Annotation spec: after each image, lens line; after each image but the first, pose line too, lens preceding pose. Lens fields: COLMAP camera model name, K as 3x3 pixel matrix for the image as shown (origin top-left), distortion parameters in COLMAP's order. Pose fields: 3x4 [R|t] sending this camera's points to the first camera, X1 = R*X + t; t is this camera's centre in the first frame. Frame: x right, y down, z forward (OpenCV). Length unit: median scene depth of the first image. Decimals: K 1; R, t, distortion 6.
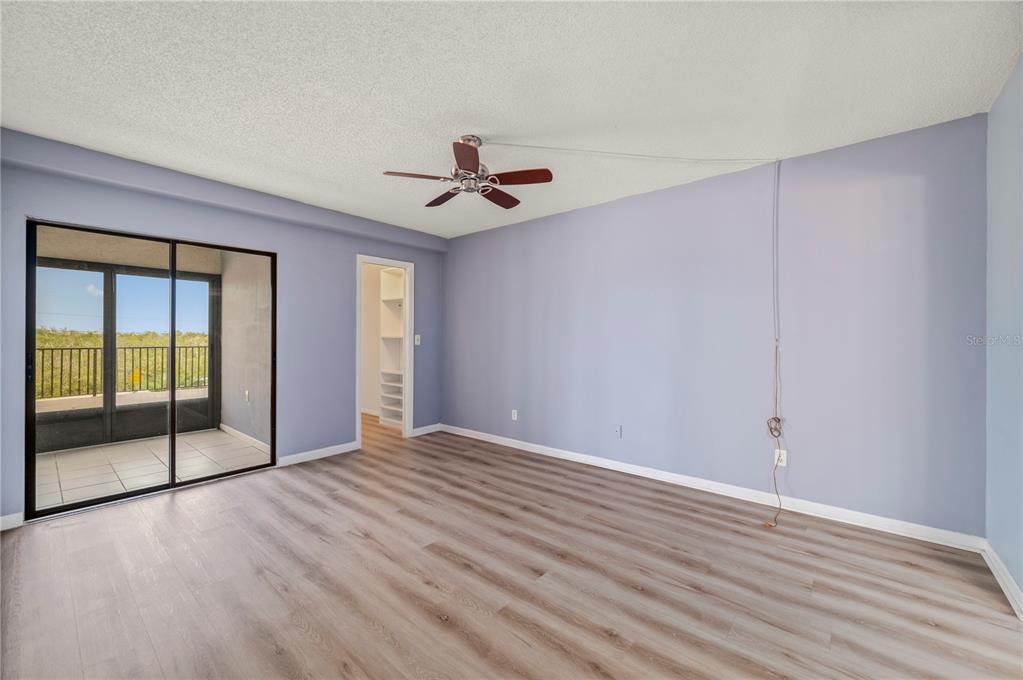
lens RADIAL K [[407.8, 0, 533.2], [0, 407.8, 339.8], [0, 0, 1]] dist [-0.001359, -0.000340]
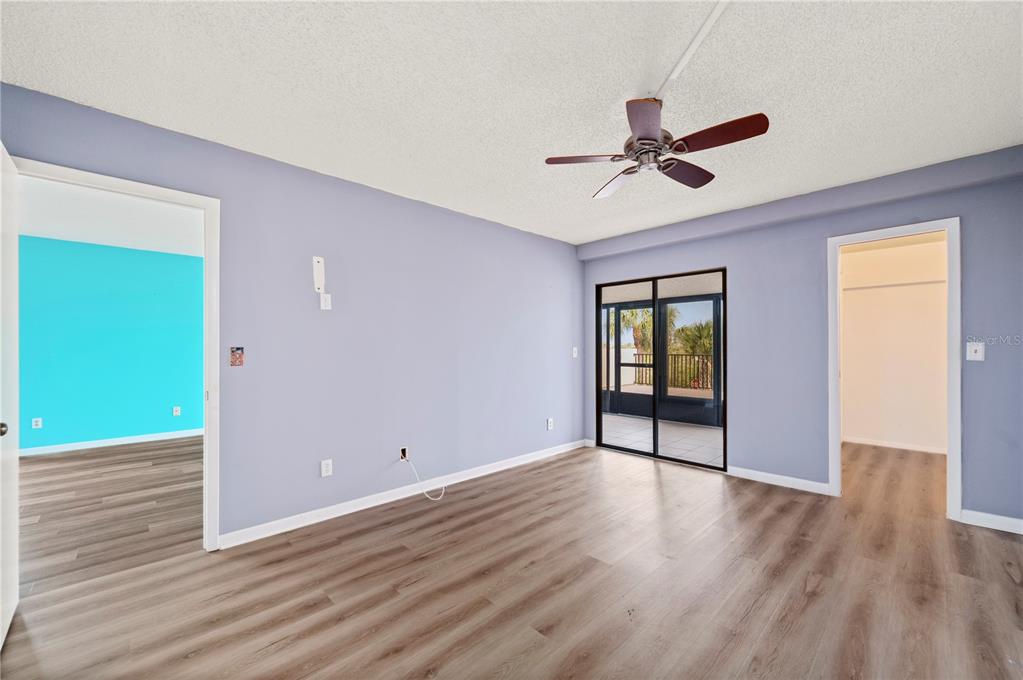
lens RADIAL K [[407.8, 0, 491.6], [0, 407.8, 349.3], [0, 0, 1]] dist [-0.001359, -0.000340]
pose [[-0.164245, 0.004447, -0.986410, 0.557785], [-0.000006, 0.999990, 0.004510, -0.008966], [0.986420, 0.000747, -0.164244, 0.666165]]
